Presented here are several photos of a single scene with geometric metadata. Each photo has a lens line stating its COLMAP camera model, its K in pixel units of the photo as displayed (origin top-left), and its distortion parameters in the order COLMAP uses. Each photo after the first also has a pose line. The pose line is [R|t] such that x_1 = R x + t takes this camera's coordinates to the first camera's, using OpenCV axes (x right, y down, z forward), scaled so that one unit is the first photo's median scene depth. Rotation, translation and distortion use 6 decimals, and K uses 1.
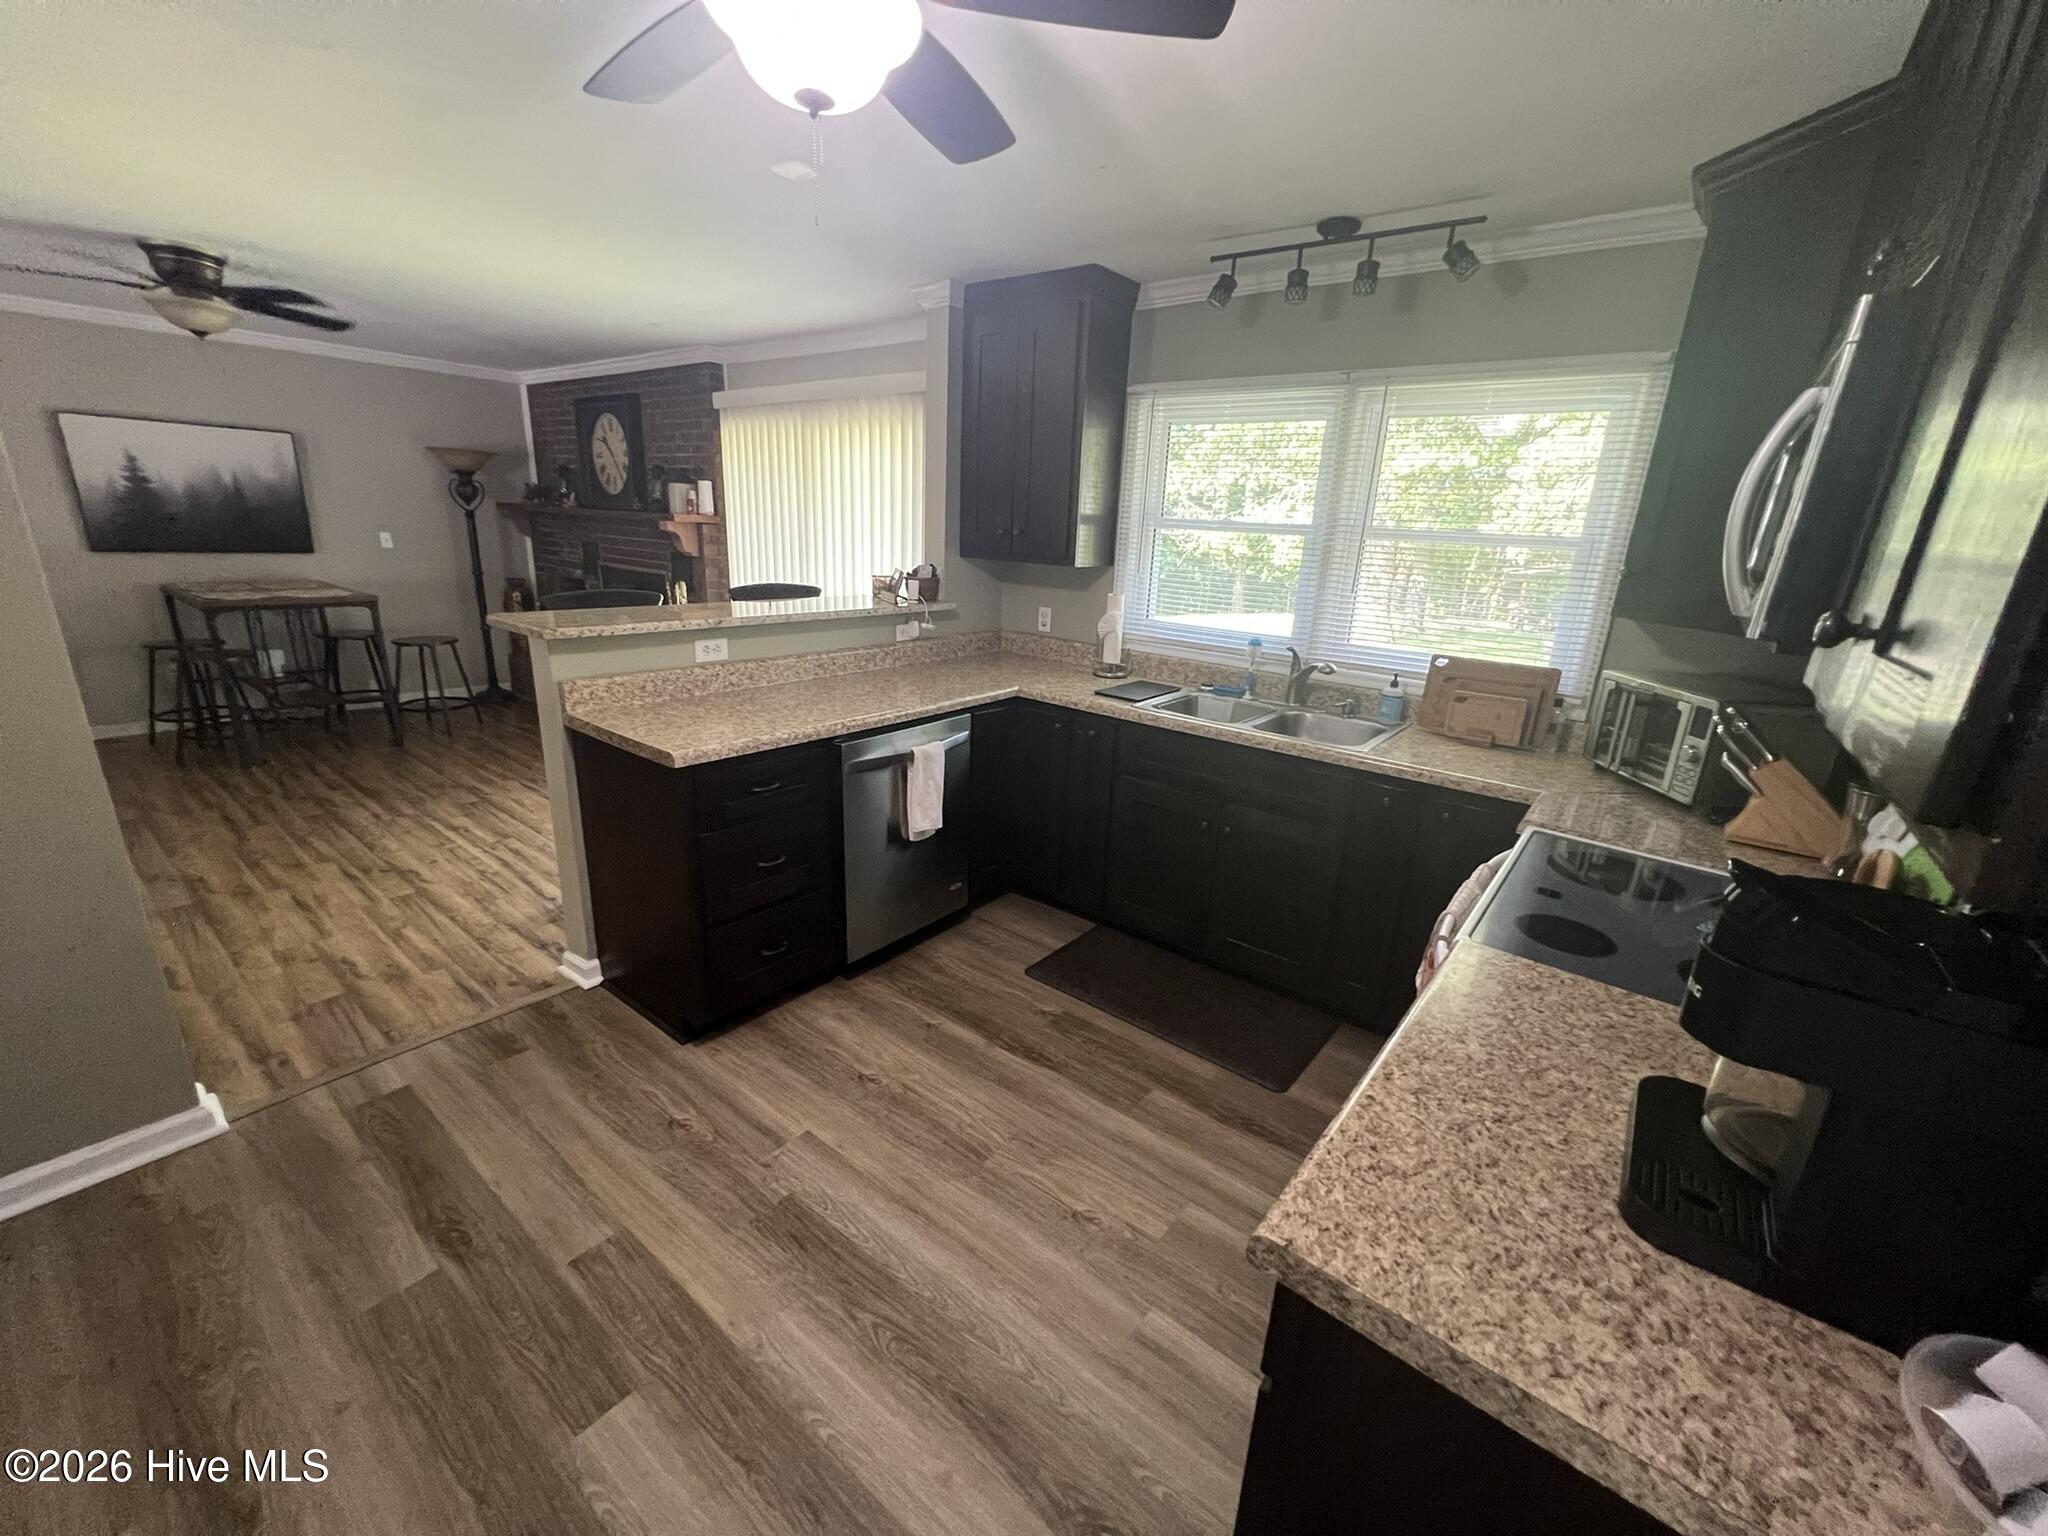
lens RADIAL K [[820.5, 0, 1024.0], [0, 820.5, 768.0], [0, 0, 1]] dist [0.001825, 0.000002]
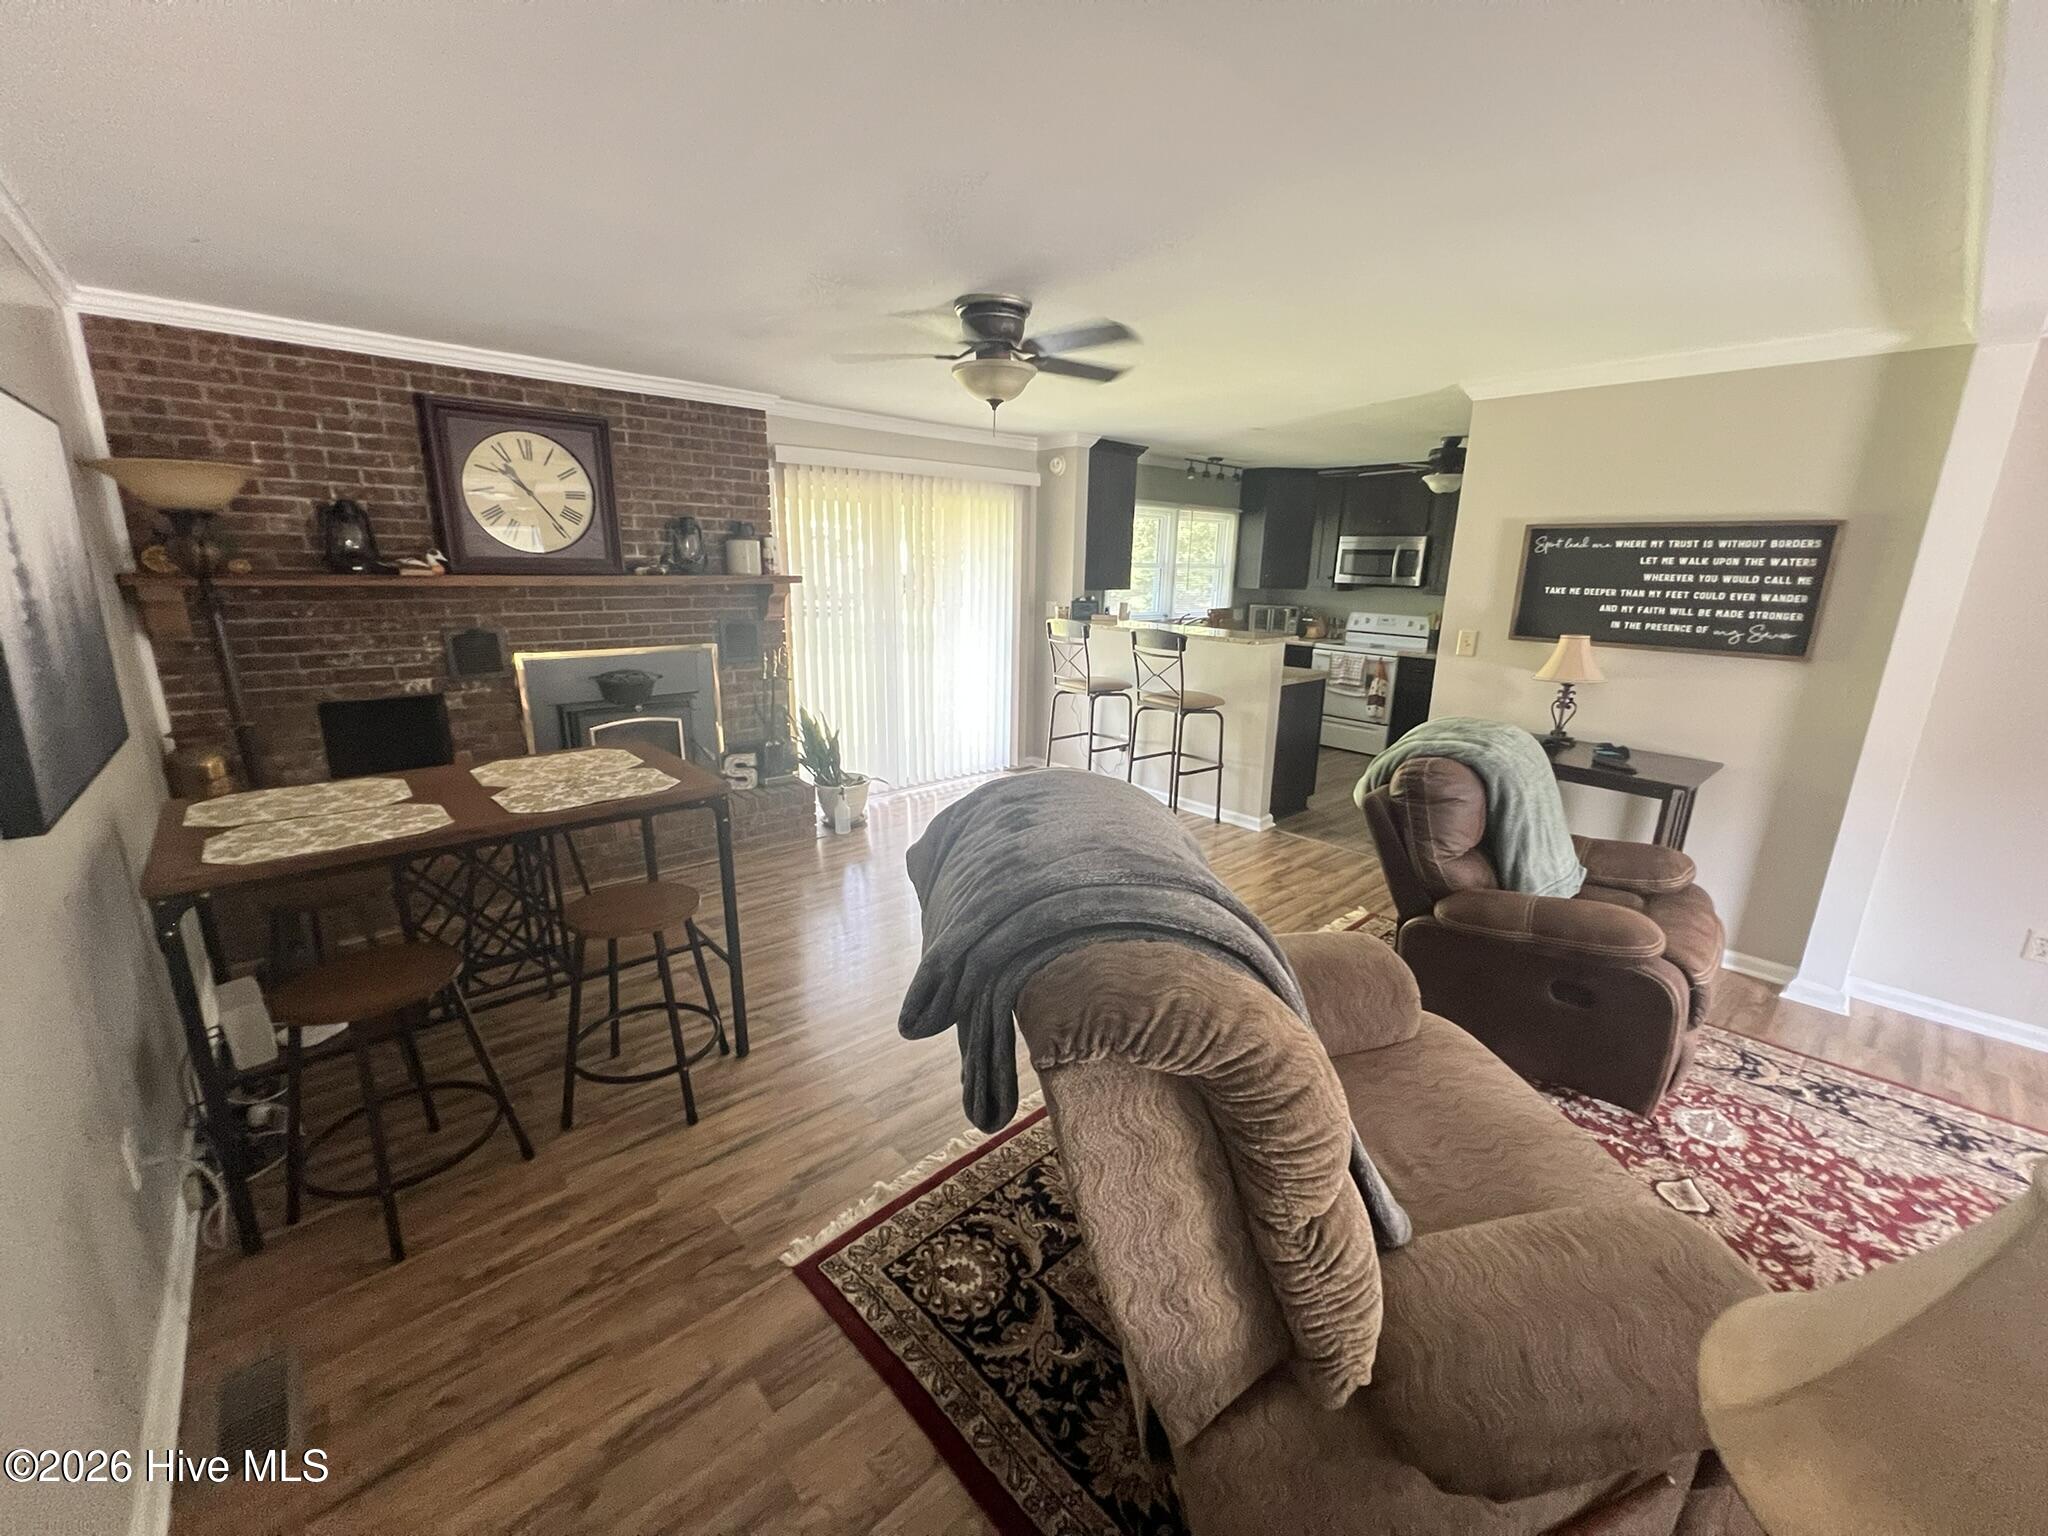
lens RADIAL K [[820.5, 0, 1024.0], [0, 820.5, 768.0], [0, 0, 1]] dist [0.001825, 0.000002]
pose [[0.162437, -0.288767, 0.943519, -2.320778], [0.276084, 0.931327, 0.237505, -0.454958], [-0.947308, 0.221911, 0.231006, 1.049739]]
